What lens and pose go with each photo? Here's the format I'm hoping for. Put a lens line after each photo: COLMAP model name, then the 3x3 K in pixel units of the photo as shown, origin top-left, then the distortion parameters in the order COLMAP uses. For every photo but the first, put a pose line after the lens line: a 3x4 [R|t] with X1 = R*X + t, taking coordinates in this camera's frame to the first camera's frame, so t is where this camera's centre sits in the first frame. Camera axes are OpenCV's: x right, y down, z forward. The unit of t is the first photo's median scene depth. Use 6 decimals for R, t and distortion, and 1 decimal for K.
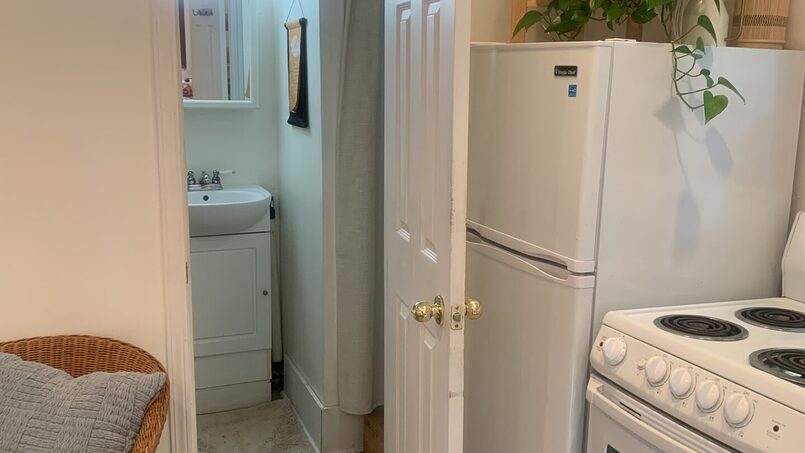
lens RADIAL K [[805.9, 0, 401.1], [0, 805.9, 212.6], [0, 0, 1]] dist [0.008179, -0.090349]
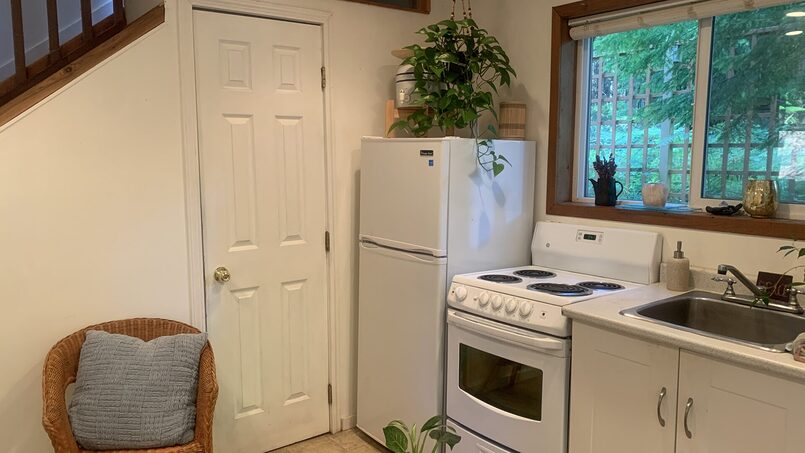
lens RADIAL K [[594.8, 0, 402.8], [0, 594.8, 227.0], [0, 0, 1]] dist [0.002352, 0.000088]
pose [[0.958591, -0.043666, 0.281420, -0.259984], [0.057176, 0.997564, -0.039972, 0.056107], [-0.278989, 0.054407, 0.958752, -0.346130]]
